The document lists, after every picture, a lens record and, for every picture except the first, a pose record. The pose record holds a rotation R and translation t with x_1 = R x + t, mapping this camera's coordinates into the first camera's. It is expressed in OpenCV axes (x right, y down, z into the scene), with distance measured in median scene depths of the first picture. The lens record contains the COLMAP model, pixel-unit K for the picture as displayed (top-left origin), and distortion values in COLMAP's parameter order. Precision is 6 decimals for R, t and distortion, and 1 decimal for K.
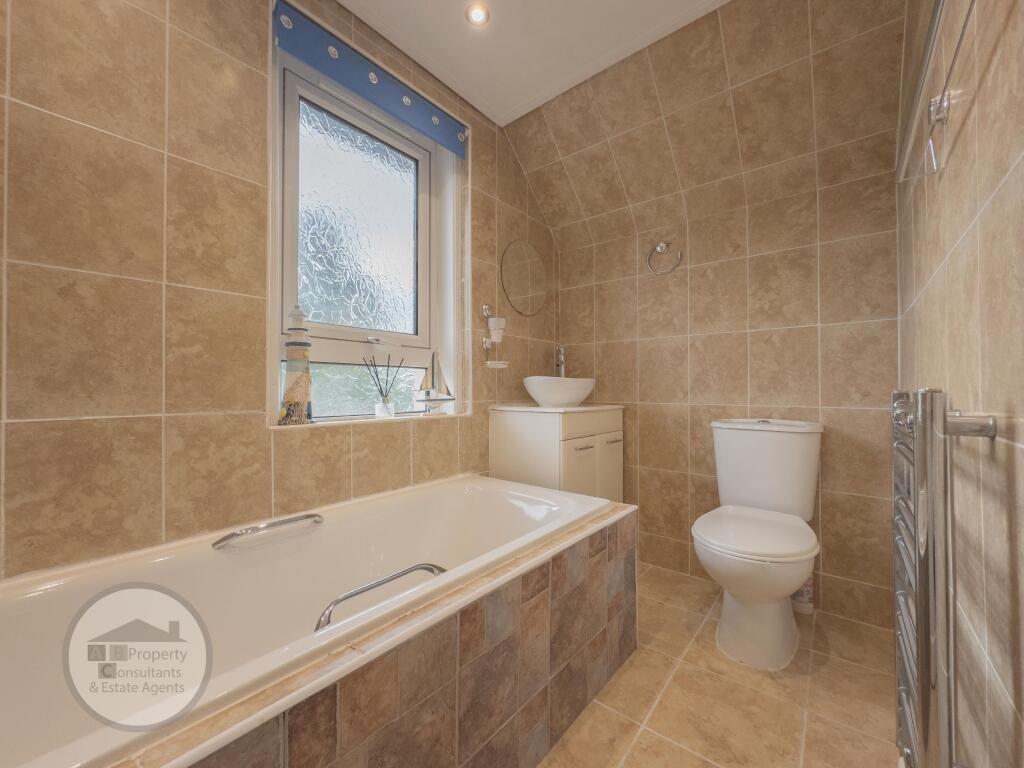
lens RADIAL K [[406.6, 0, 512.0], [0, 406.6, 384.0], [0, 0, 1]] dist [-0.001587, -0.000332]
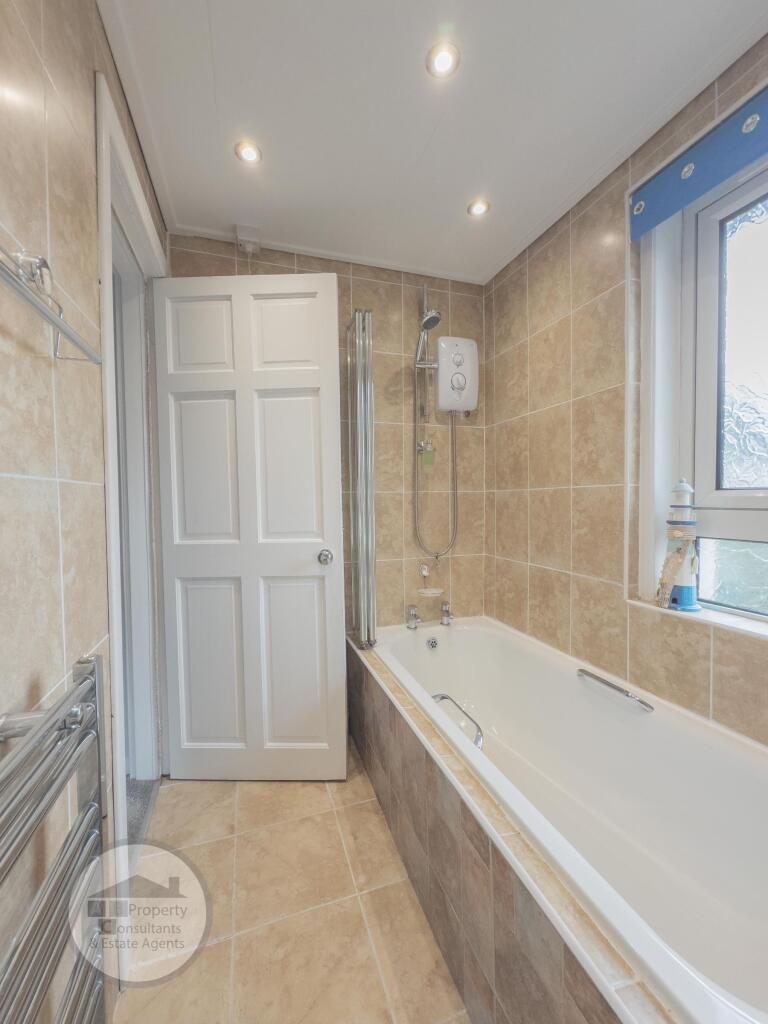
lens RADIAL K [[406.6, 0, 384.0], [0, 406.6, 512.0], [0, 0, 1]] dist [-0.001587, -0.000332]
pose [[-0.527881, 0.032450, -0.848698, 0.751209], [0.021906, 0.999458, 0.024589, -0.192151], [0.849036, -0.005612, -0.528306, 1.116597]]
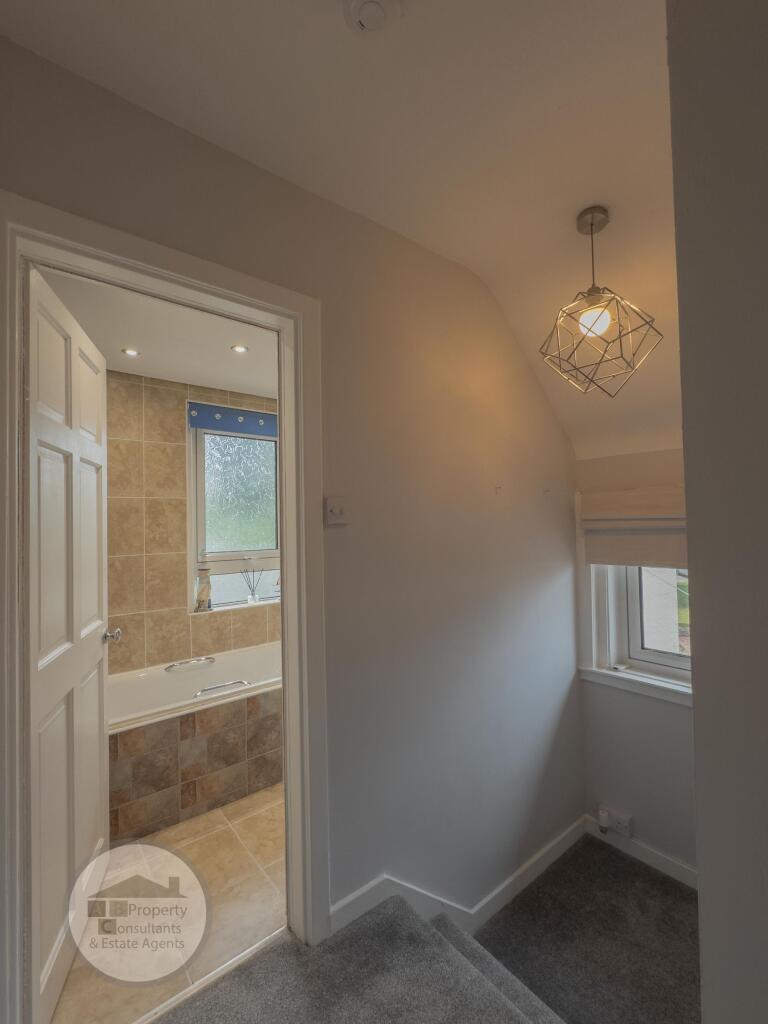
lens RADIAL K [[449.6, 0, 384.0], [0, 449.6, 512.0], [0, 0, 1]] dist [0.000732, -0.000012]
pose [[0.978448, -0.022399, -0.205273, 0.927609], [0.020581, 0.999728, -0.010990, -0.400687], [0.205464, 0.006528, 0.978643, -1.128431]]
